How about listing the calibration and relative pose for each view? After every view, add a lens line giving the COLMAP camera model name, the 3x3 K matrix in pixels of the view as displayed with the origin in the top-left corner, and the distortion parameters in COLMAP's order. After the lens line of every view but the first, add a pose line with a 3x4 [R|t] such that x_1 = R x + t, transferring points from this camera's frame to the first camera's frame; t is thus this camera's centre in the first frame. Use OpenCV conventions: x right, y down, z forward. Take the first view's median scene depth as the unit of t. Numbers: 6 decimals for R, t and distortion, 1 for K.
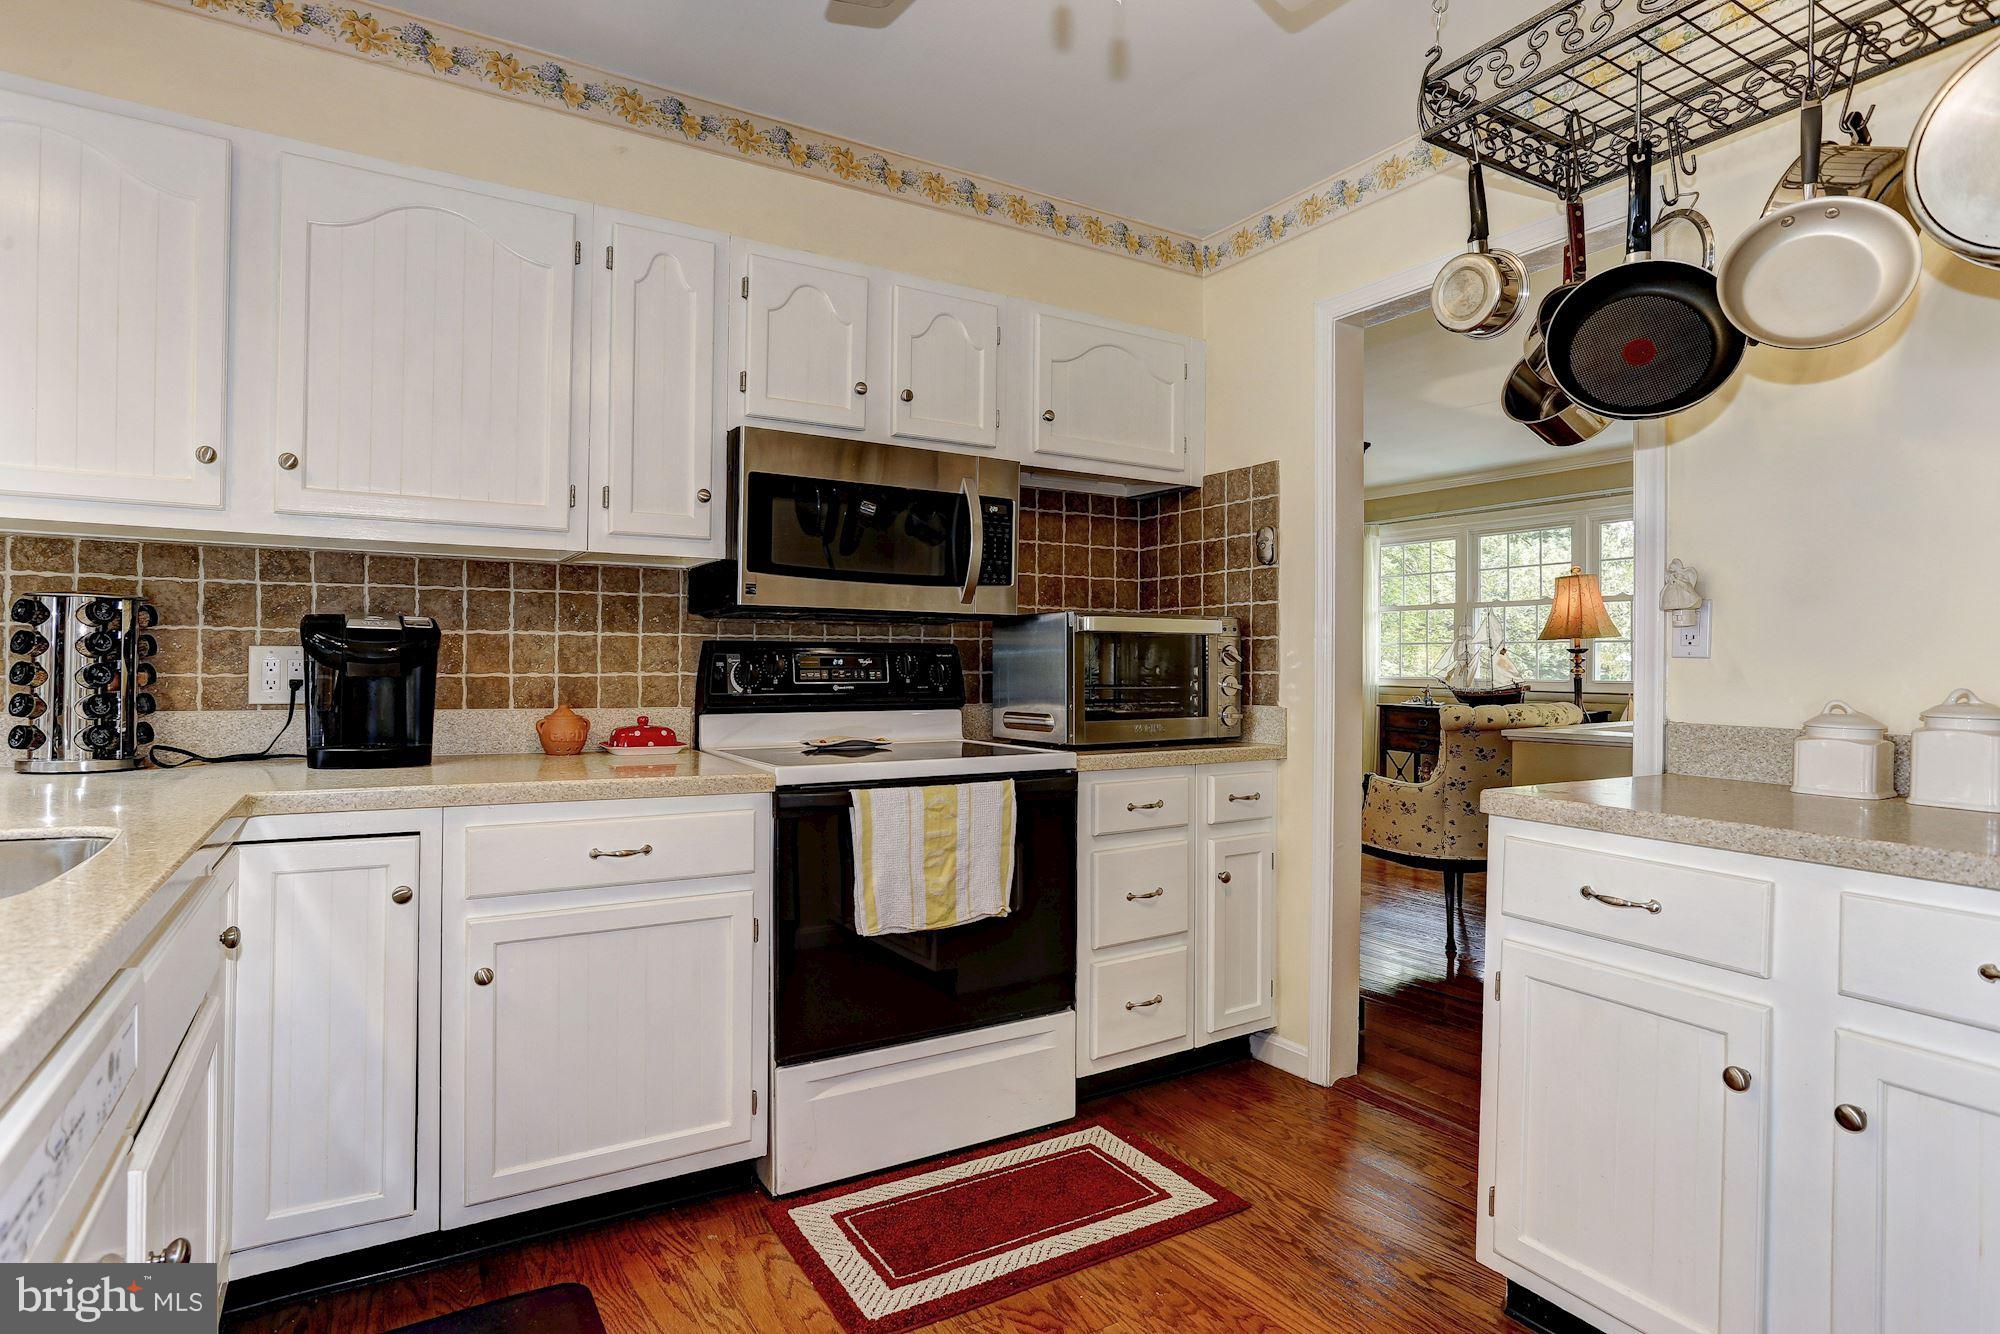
lens RADIAL K [[1033.5, 0, 976.8], [0, 1033.5, 660.1], [0, 0, 1]] dist [-0.066347, 0.034442]
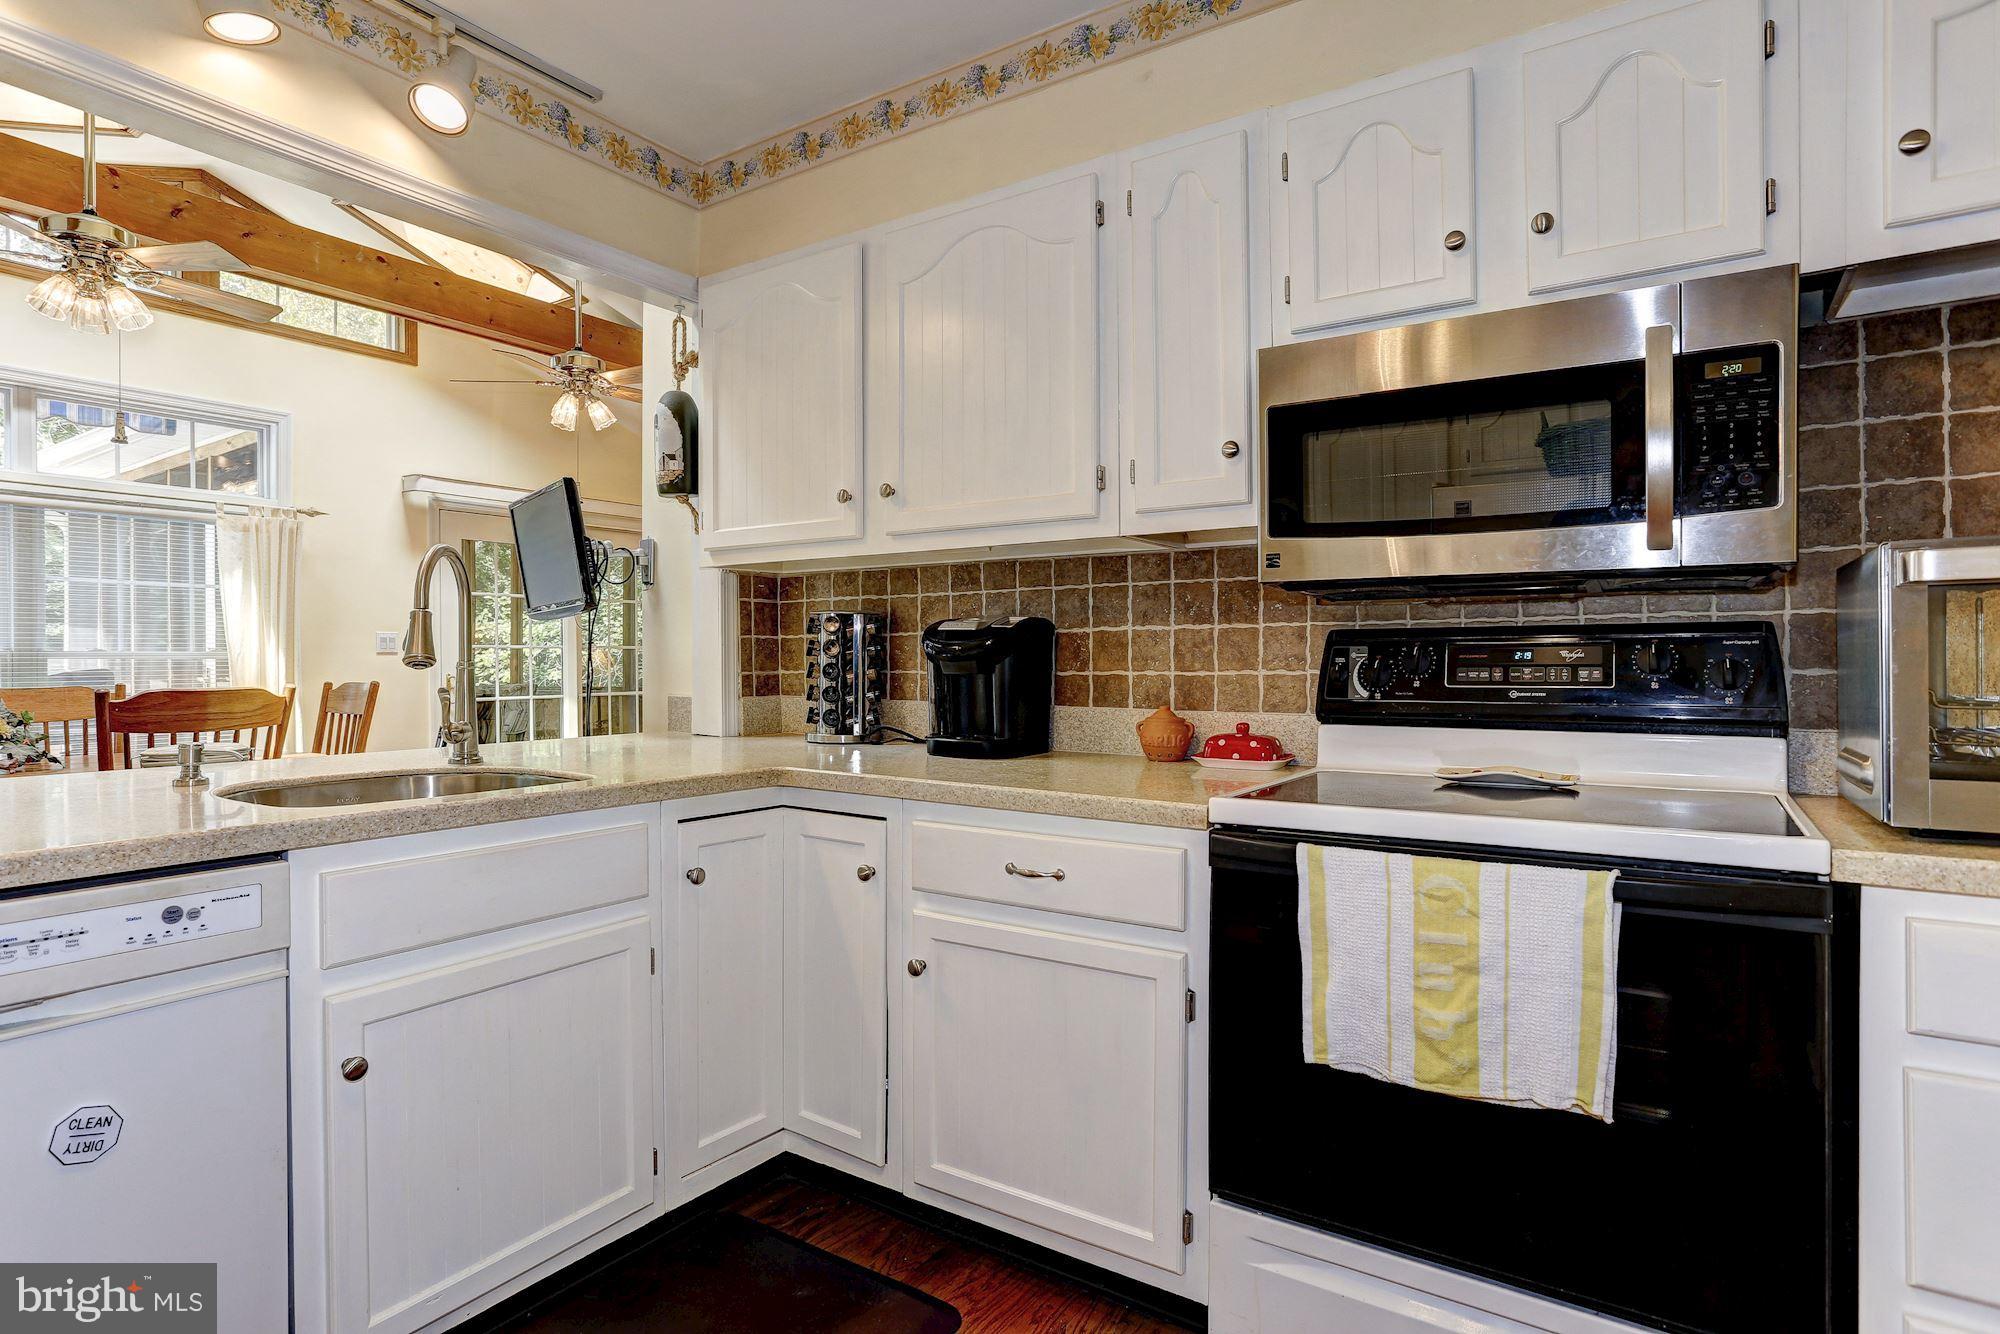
lens RADIAL K [[1033.5, 0, 976.8], [0, 1033.5, 660.1], [0, 0, 1]] dist [-0.066347, 0.034442]
pose [[0.423458, -0.006430, -0.905893, 0.350426], [0.008584, 0.999958, -0.003085, 0.004285], [0.905875, -0.006470, 0.423495, 0.452729]]
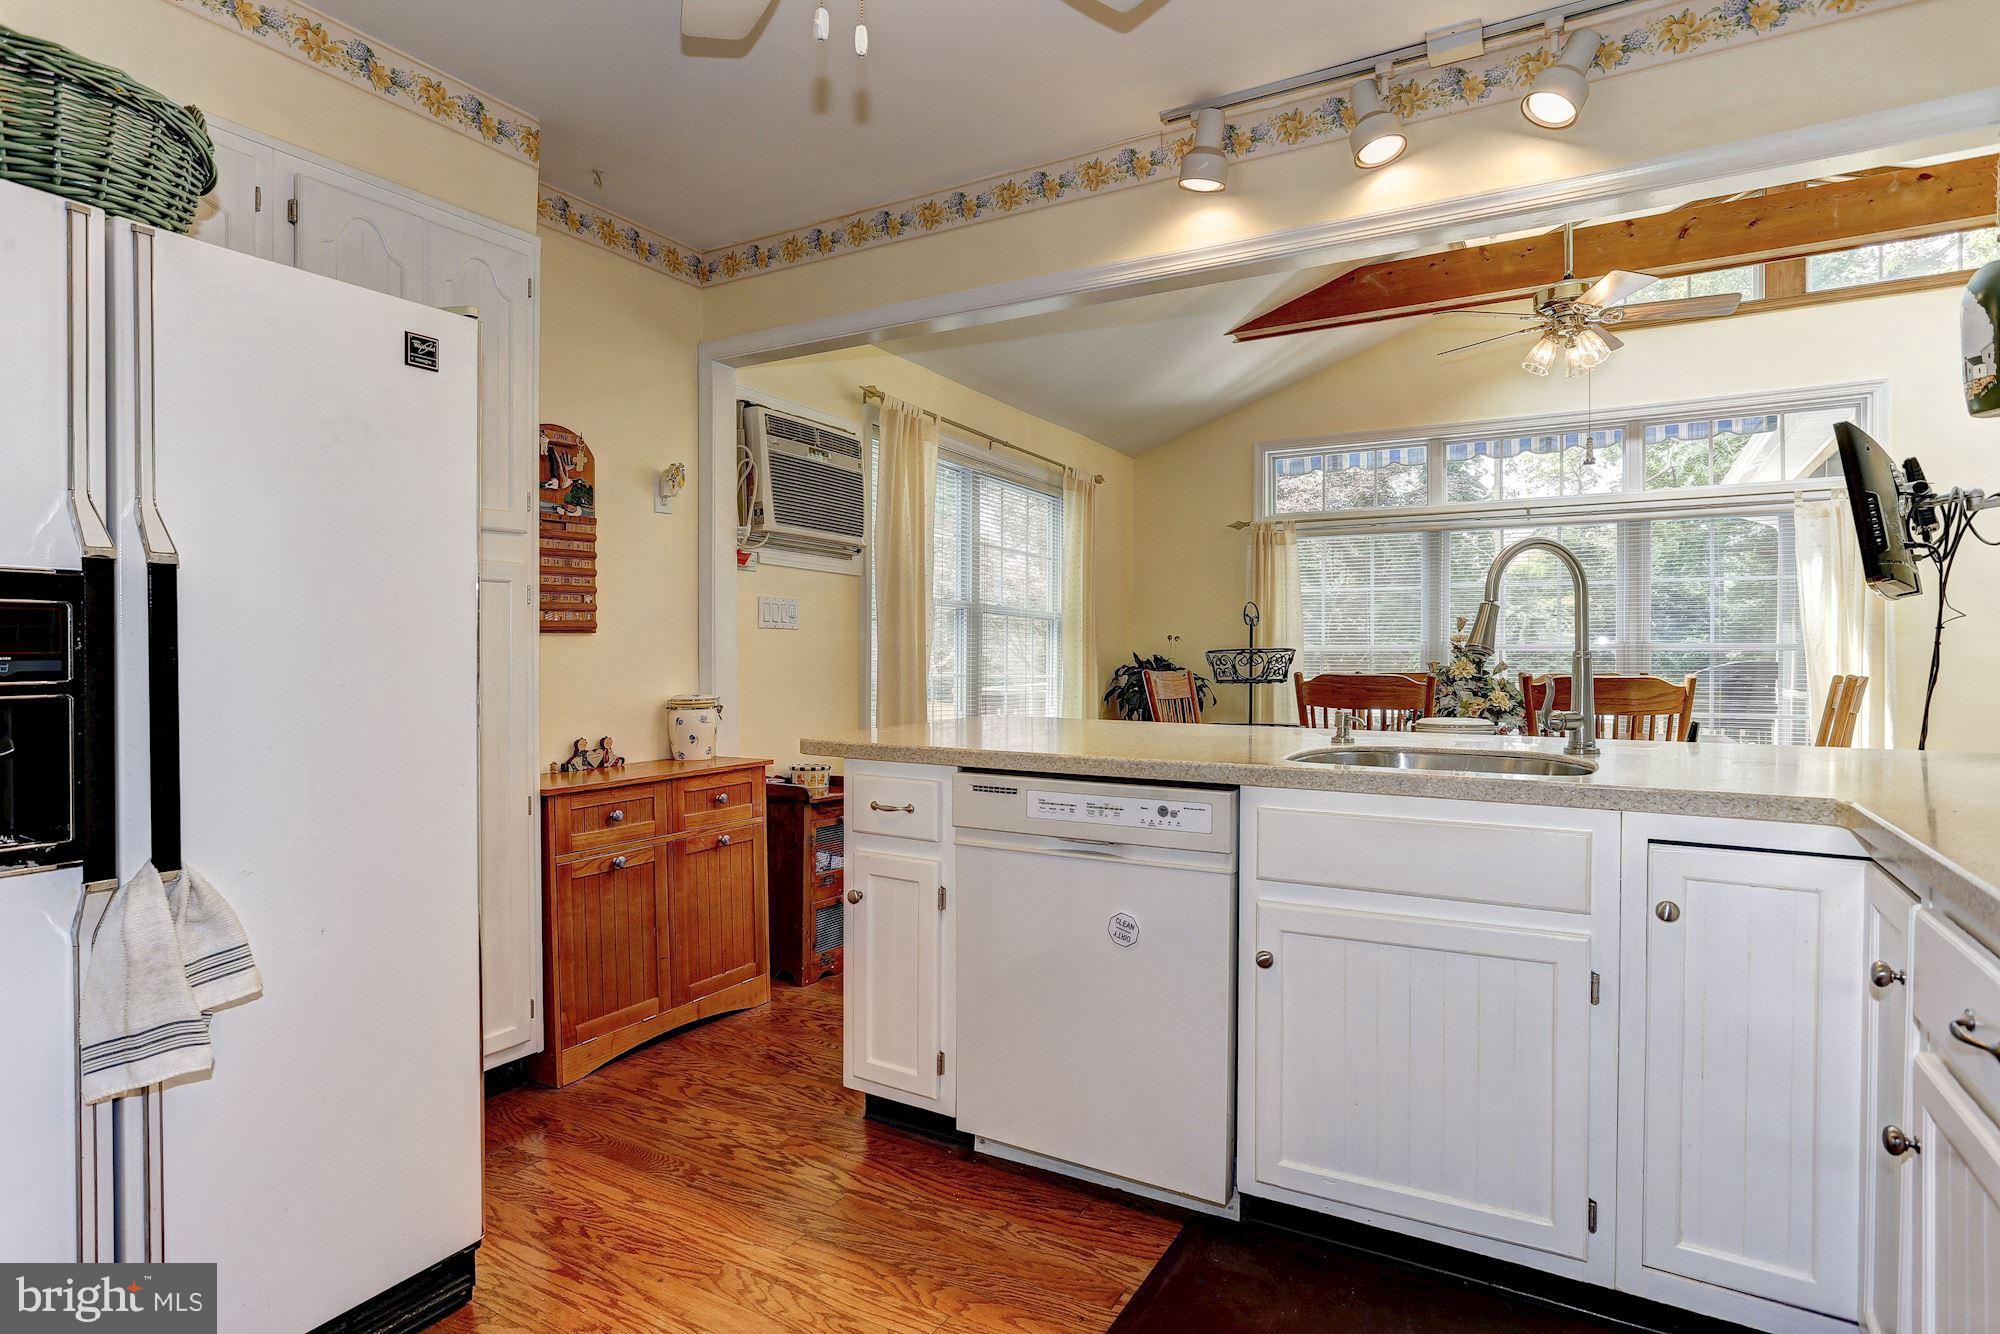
lens RADIAL K [[1033.5, 0, 976.8], [0, 1033.5, 660.1], [0, 0, 1]] dist [-0.066347, 0.034442]
pose [[-0.881267, -0.004552, -0.472597, 0.233744], [-0.005305, 0.999986, 0.000261, 0.009430], [0.472589, 0.002737, -0.881278, 0.930147]]
